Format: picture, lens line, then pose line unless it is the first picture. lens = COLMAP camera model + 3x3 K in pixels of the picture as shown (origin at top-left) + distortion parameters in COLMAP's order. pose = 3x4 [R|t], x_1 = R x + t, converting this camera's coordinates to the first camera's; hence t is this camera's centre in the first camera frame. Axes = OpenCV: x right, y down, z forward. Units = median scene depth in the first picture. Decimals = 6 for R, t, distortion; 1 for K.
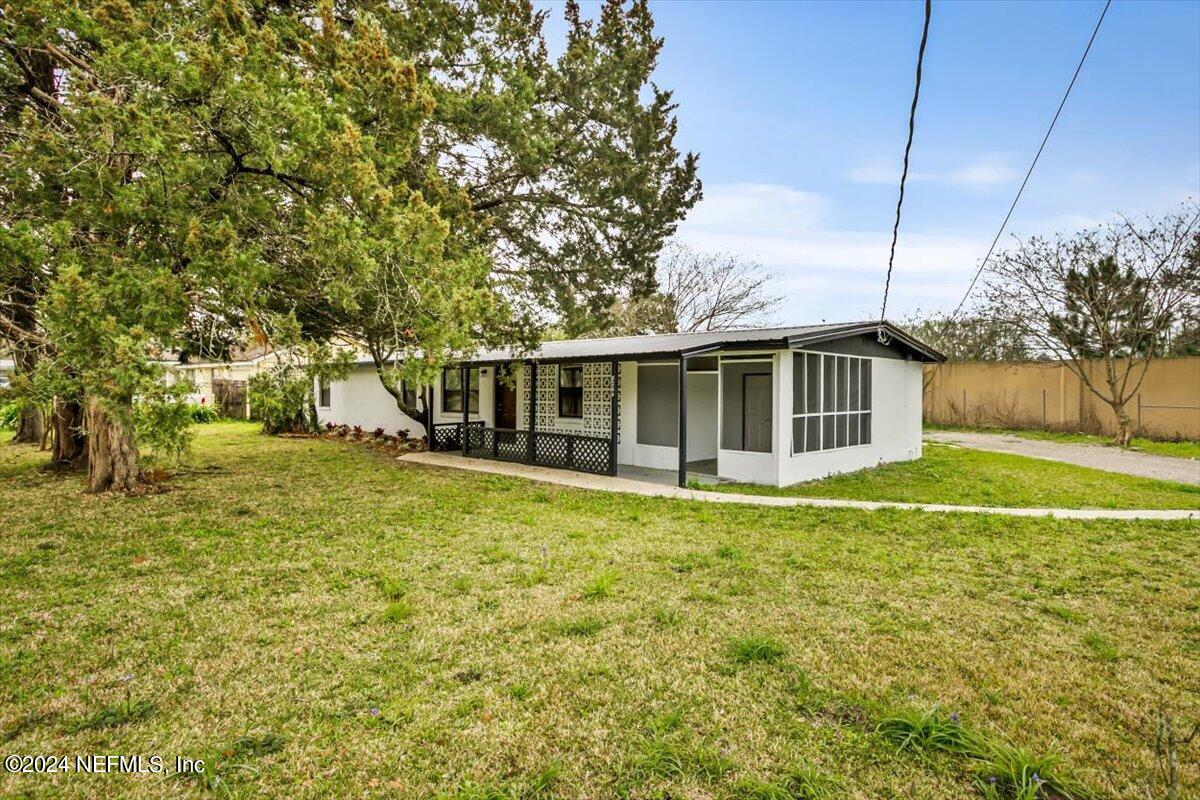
lens RADIAL K [[658.0, 0, 607.4], [0, 658.0, 390.1], [0, 0, 1]] dist [0.004746, 0.000486]
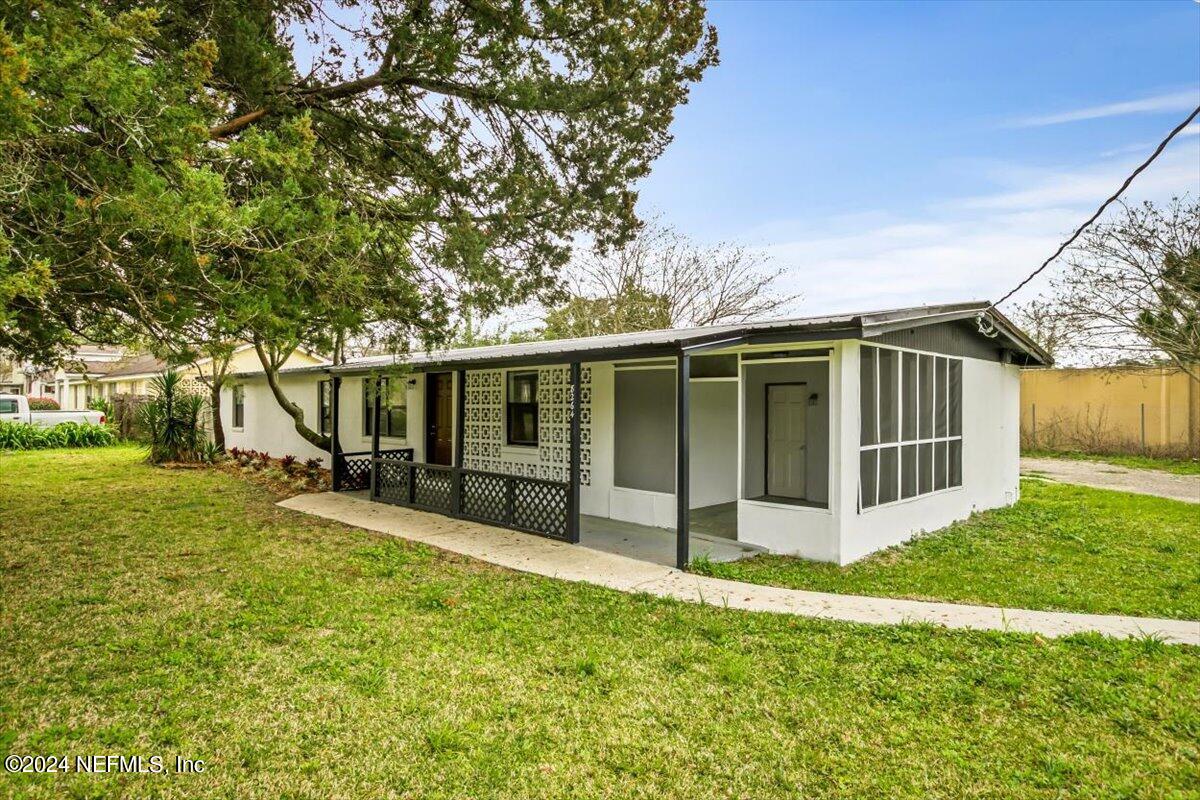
lens RADIAL K [[658.0, 0, 590.3], [0, 658.0, 403.8], [0, 0, 1]] dist [0.004746, 0.000486]
pose [[0.999801, -0.002473, -0.019819, 0.034864], [0.002448, 0.999996, -0.001271, -0.002243], [0.019822, 0.001223, 0.999803, 0.333295]]
